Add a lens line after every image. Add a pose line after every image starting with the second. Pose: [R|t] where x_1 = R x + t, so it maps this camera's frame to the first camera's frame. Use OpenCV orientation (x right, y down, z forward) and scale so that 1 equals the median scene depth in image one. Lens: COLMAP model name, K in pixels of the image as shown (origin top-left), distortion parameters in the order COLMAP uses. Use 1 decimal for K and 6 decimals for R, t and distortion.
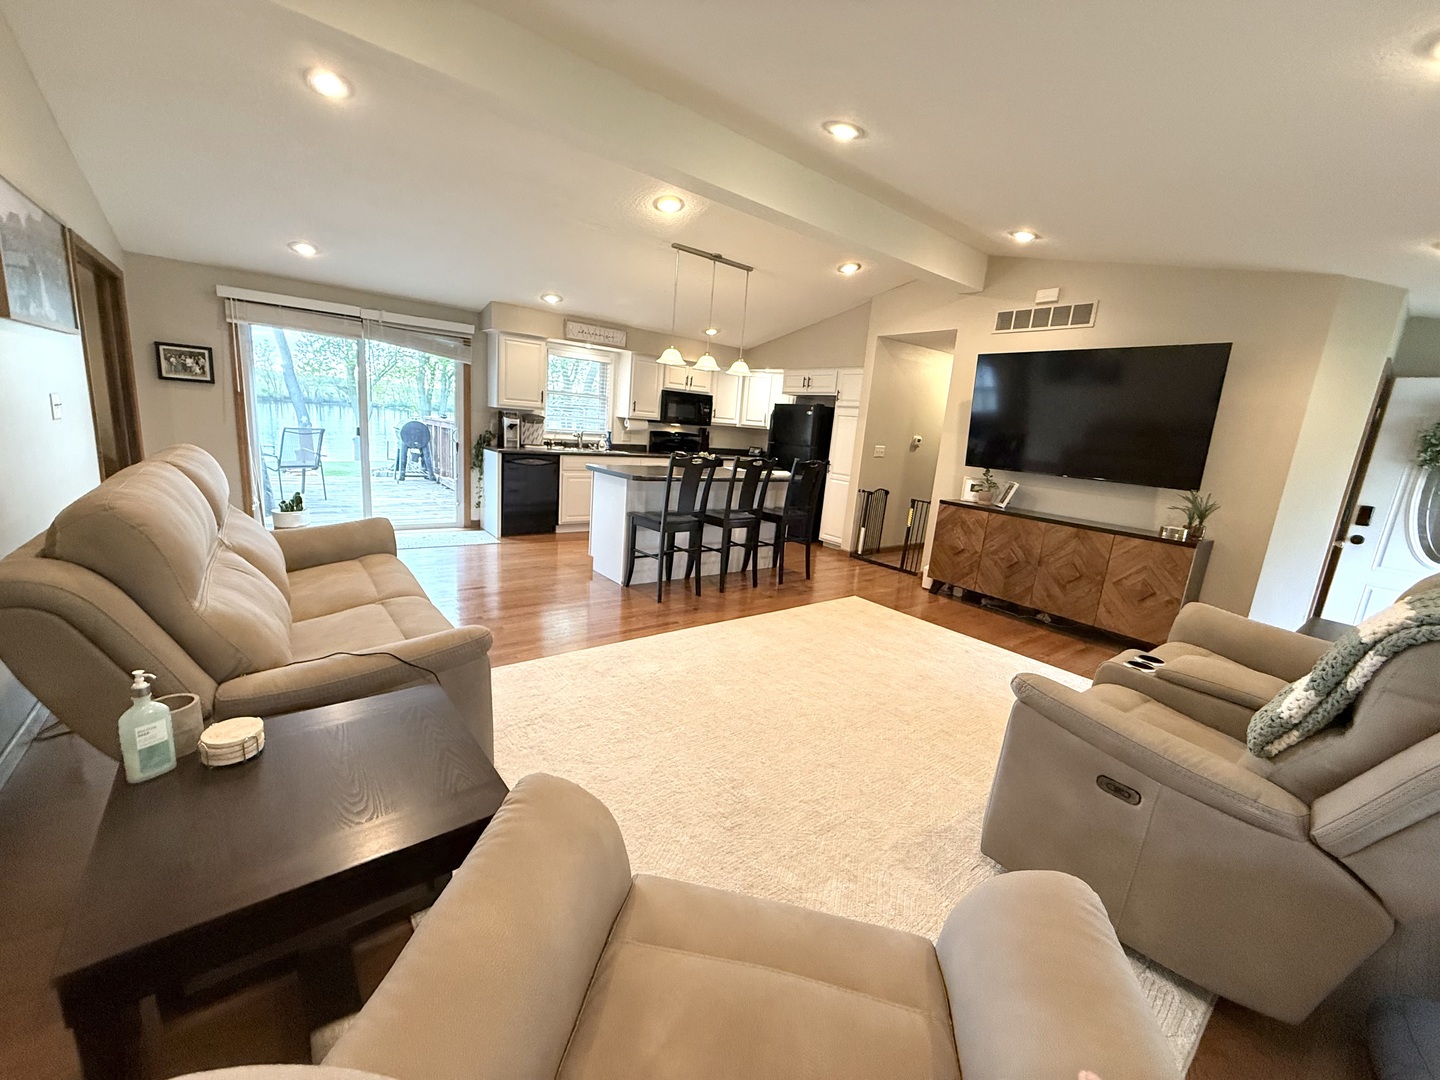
lens RADIAL K [[572.5, 0, 718.9], [0, 572.5, 542.3], [0, 0, 1]] dist [-0.000416, -0.000456]
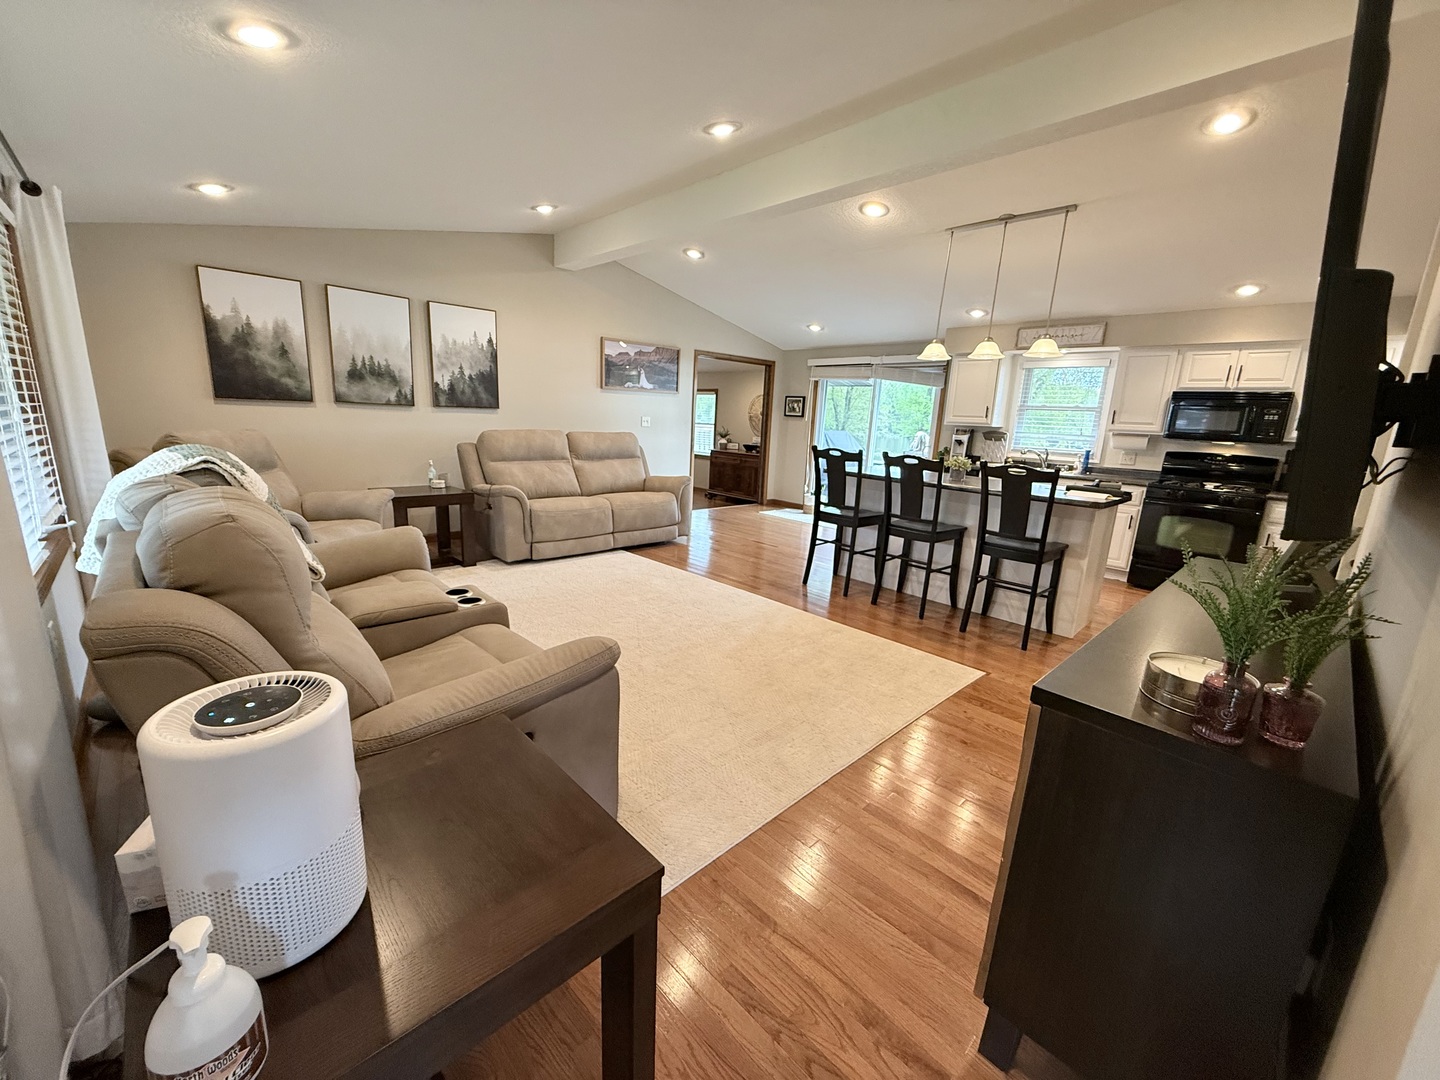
lens RADIAL K [[572.5, 0, 712.2], [0, 572.5, 541.3], [0, 0, 1]] dist [-0.000416, -0.000456]
pose [[0.106077, 0.140268, -0.984415, 0.607665], [-0.242716, 0.963707, 0.111163, -0.033498], [0.964280, 0.227141, 0.136272, 0.439520]]
